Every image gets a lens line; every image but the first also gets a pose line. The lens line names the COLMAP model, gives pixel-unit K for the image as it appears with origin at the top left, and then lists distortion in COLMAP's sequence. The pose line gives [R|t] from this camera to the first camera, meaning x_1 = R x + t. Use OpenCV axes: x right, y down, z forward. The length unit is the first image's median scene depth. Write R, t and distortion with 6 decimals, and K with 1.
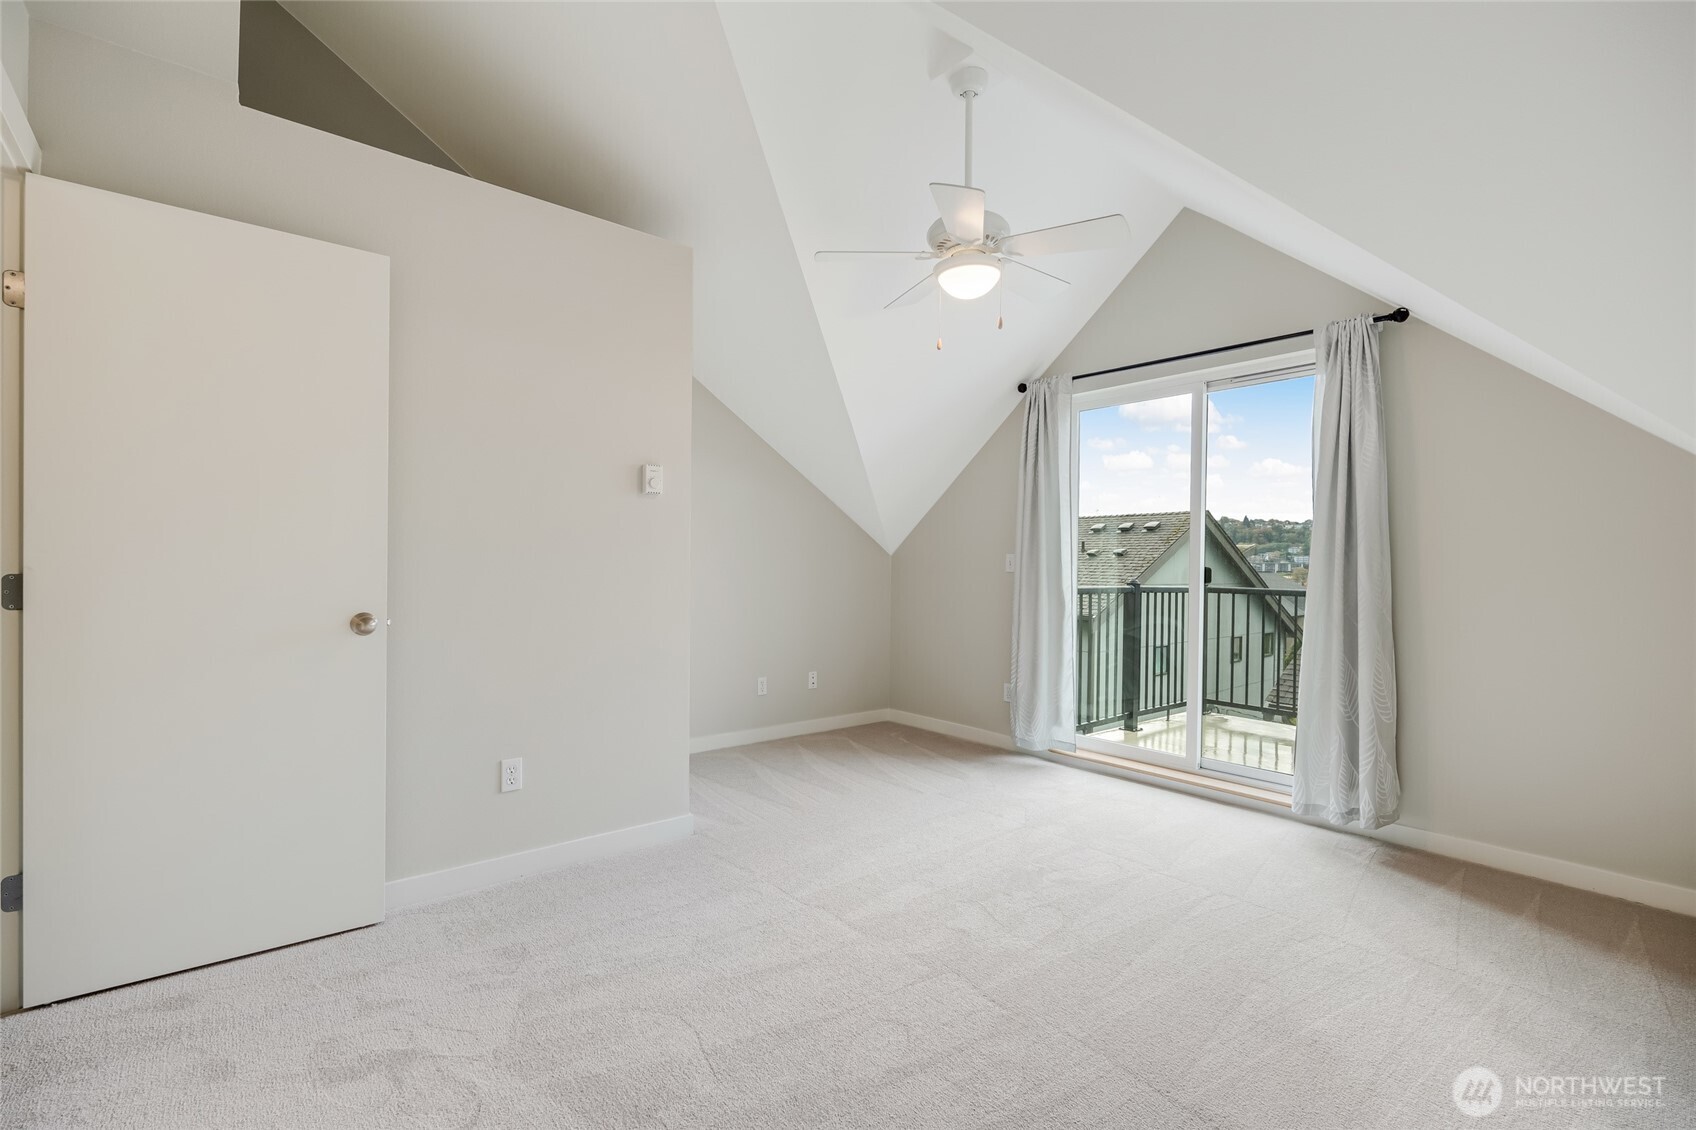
lens RADIAL K [[743.5, 0, 850.1], [0, 743.5, 569.0], [0, 0, 1]] dist [-0.003964, 0.000910]
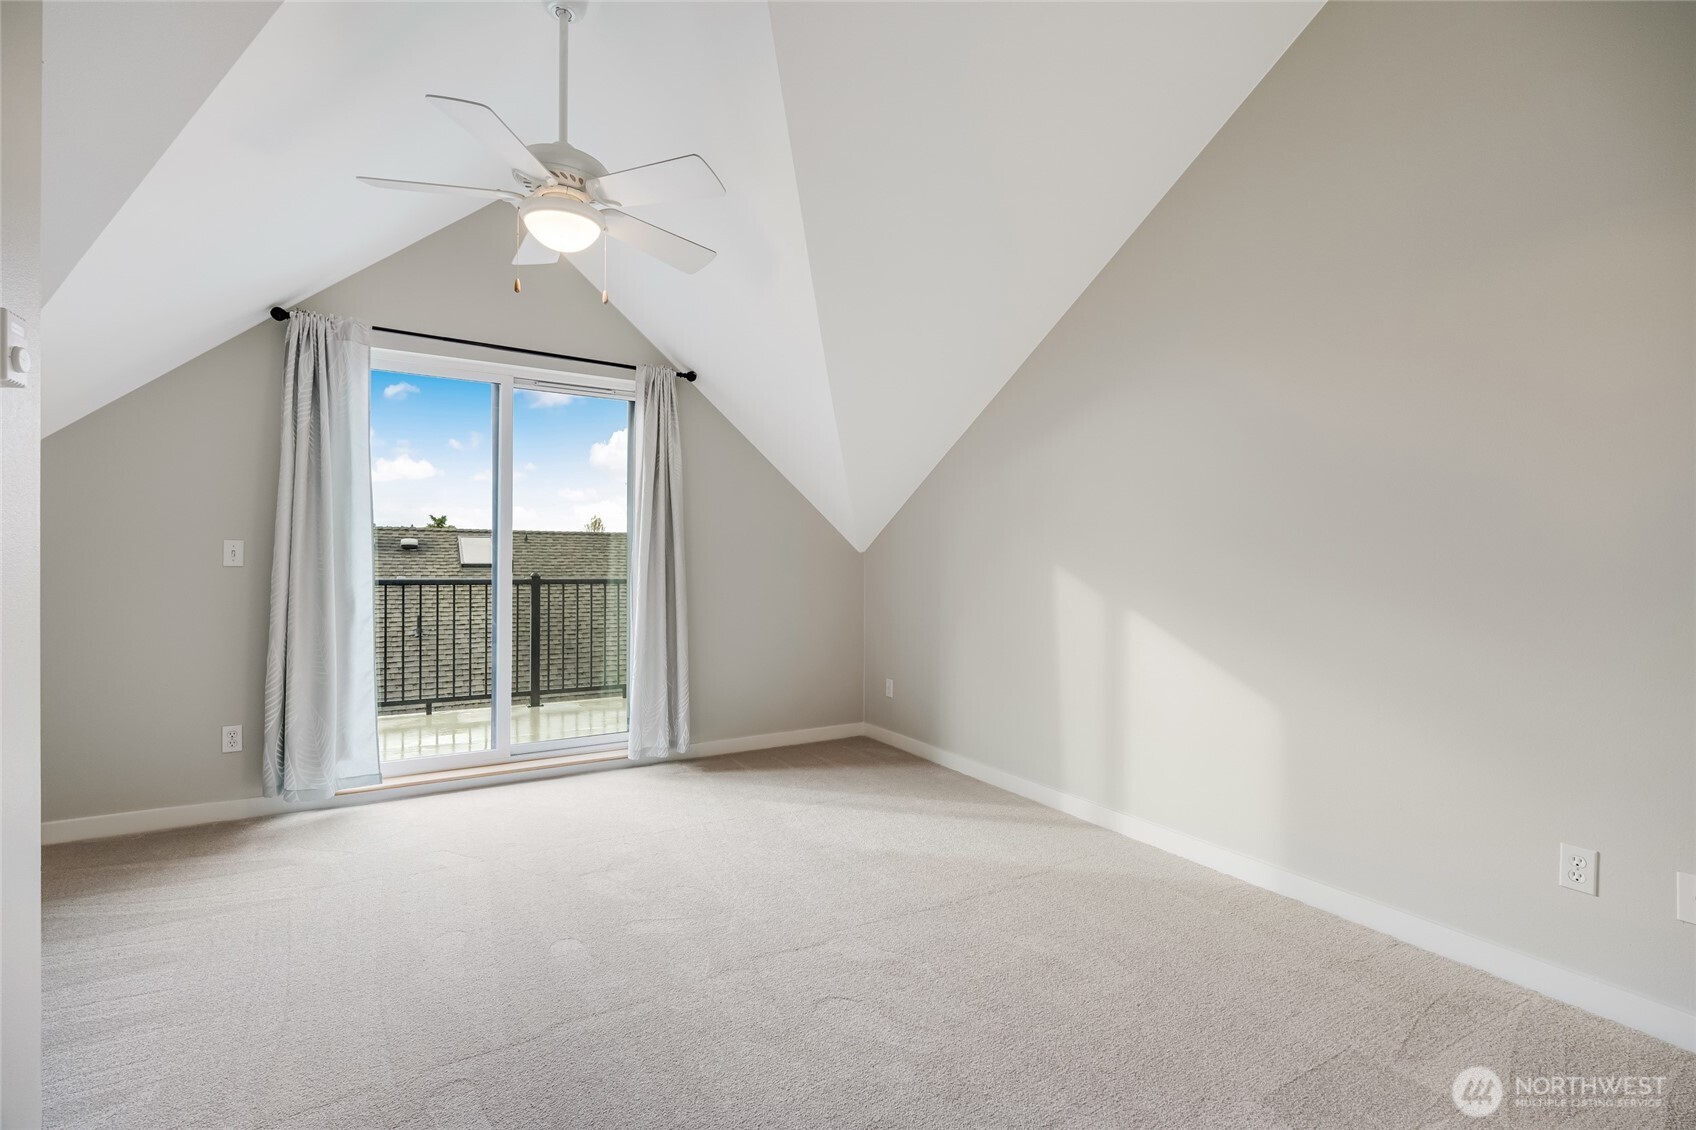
lens RADIAL K [[743.5, 0, 840.4], [0, 743.5, 572.8], [0, 0, 1]] dist [-0.003964, 0.000910]
pose [[0.159848, -0.022105, 0.986894, -0.426324], [-0.000603, 0.999747, 0.022490, -0.006101], [-0.987141, -0.004190, 0.159795, 0.364880]]
